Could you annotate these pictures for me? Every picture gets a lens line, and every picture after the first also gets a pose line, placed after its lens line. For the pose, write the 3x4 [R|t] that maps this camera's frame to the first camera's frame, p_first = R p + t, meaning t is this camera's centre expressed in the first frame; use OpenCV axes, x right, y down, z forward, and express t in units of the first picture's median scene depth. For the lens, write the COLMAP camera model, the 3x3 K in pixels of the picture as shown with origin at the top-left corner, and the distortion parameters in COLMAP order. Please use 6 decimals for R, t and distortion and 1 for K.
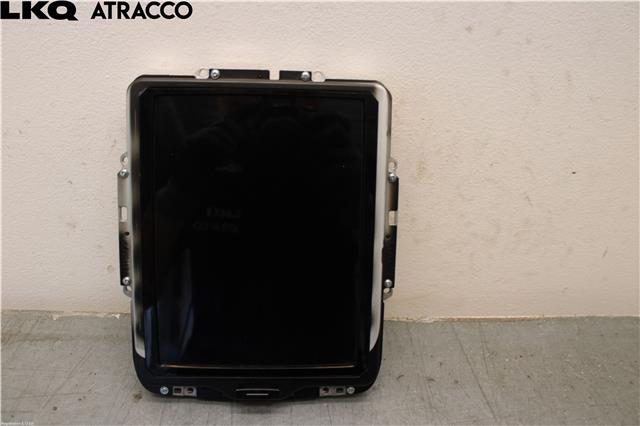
lens RADIAL K [[522.0, 0, 320.0], [0, 522.0, 213.0], [0, 0, 1]] dist [-0.164138, 0.130244]
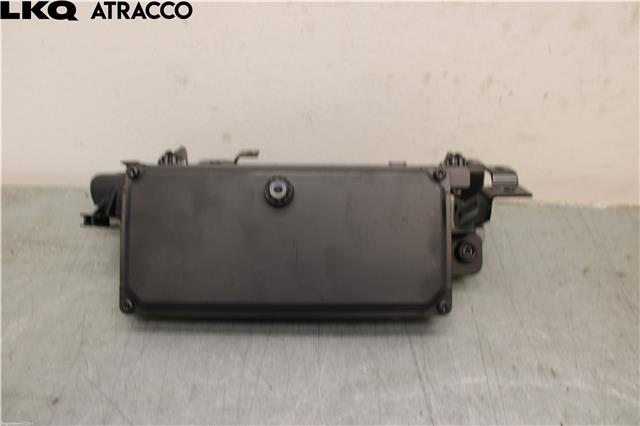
lens RADIAL K [[512.6, 0, 323.5], [0, 512.6, 211.9], [0, 0, 1]] dist [-0.167008, 0.122380]
pose [[0.999177, 0.019875, -0.035371, -0.248138], [-0.011937, 0.977223, 0.211881, 0.057962], [0.038776, -0.211284, 0.976655, 0.209611]]
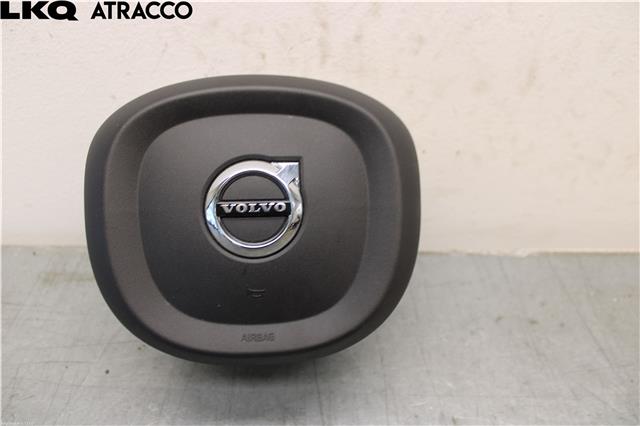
lens RADIAL K [[512.6, 0, 323.5], [0, 512.6, 211.9], [0, 0, 1]] dist [-0.167008, 0.122380]
pose [[0.999450, -0.002118, -0.033092, -0.116219], [0.006821, 0.989747, 0.142666, 0.012824], [0.032450, -0.142813, 0.989218, 0.165492]]
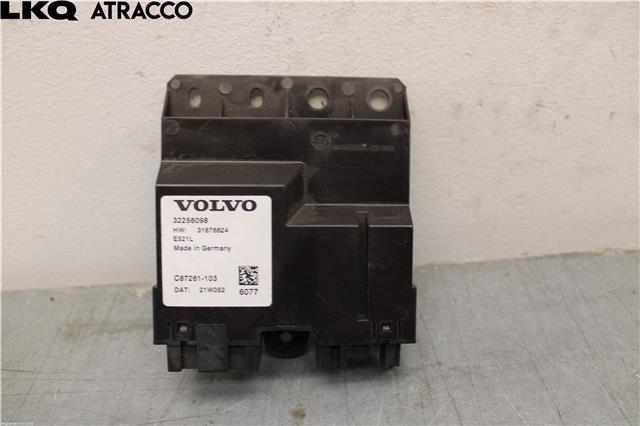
lens RADIAL K [[512.6, 0, 323.5], [0, 512.6, 211.9], [0, 0, 1]] dist [-0.167008, 0.122380]
pose [[0.992431, -0.089454, -0.084136, -0.239070], [0.098641, 0.988770, 0.112263, 0.055750], [0.073149, -0.119713, 0.990110, 0.404373]]
